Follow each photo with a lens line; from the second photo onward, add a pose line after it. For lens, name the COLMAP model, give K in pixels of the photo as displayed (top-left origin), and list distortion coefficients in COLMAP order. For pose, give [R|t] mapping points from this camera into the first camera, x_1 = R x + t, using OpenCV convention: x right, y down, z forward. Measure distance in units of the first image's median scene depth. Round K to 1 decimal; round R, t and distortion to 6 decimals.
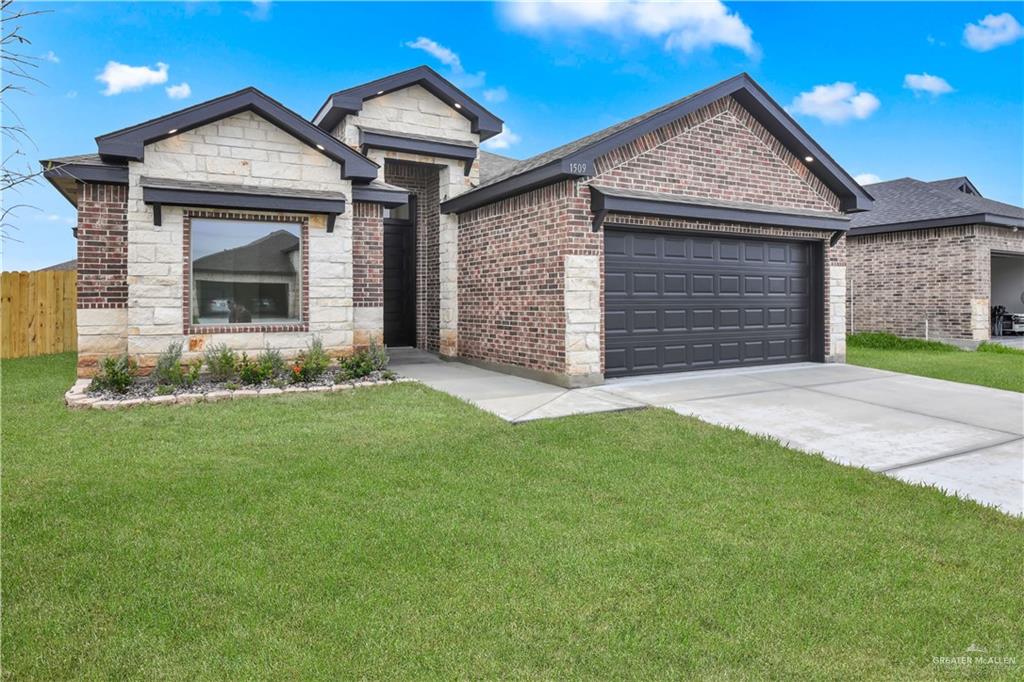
lens RADIAL K [[608.0, 0, 511.4], [0, 608.0, 278.8], [0, 0, 1]] dist [-0.042579, 0.001558]
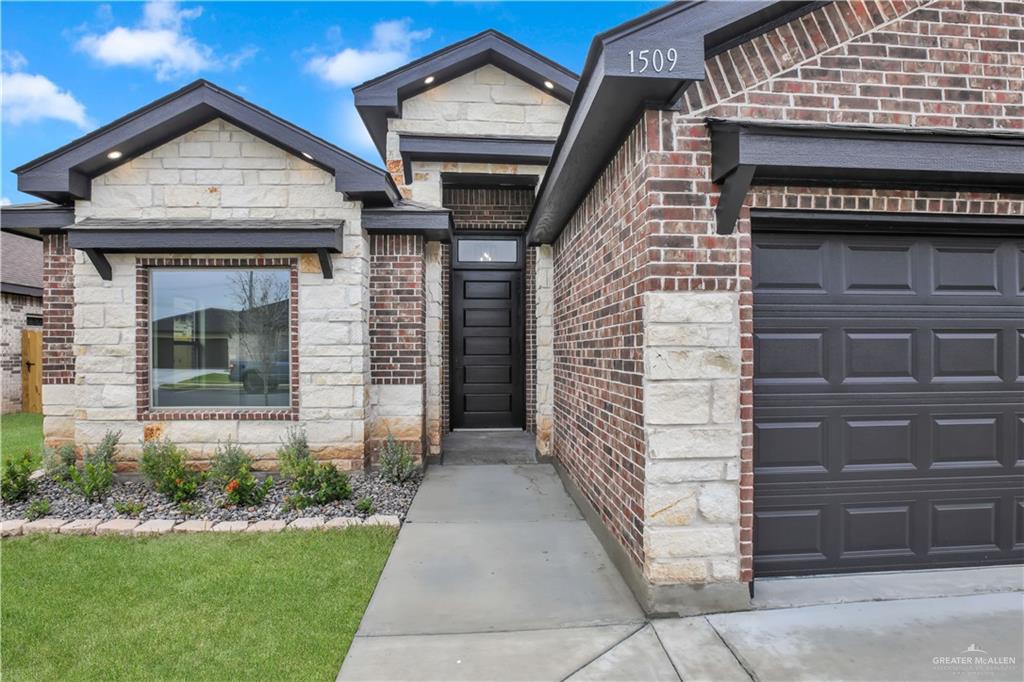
lens RADIAL K [[513.0, 0, 502.1], [0, 513.0, 342.2], [0, 0, 1]] dist [-0.050345, 0.013338]
pose [[0.897208, -0.003720, -0.441593, 0.143950], [0.012312, 0.999786, 0.016595, -0.011406], [0.441437, -0.020326, 0.897062, 0.592781]]
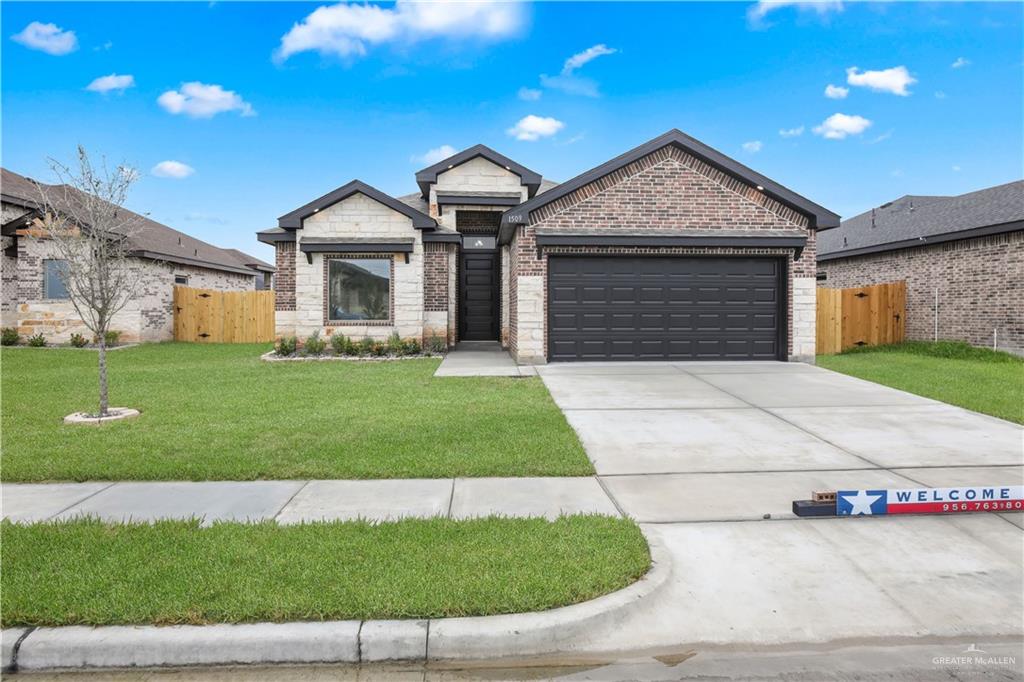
lens RADIAL K [[608.0, 0, 511.4], [0, 608.0, 278.8], [0, 0, 1]] dist [-0.042579, 0.001558]
pose [[0.898605, -0.018675, -0.438361, 0.673731], [0.011021, 0.999739, -0.019998, -0.002562], [0.438620, 0.013139, 0.898577, -0.322653]]
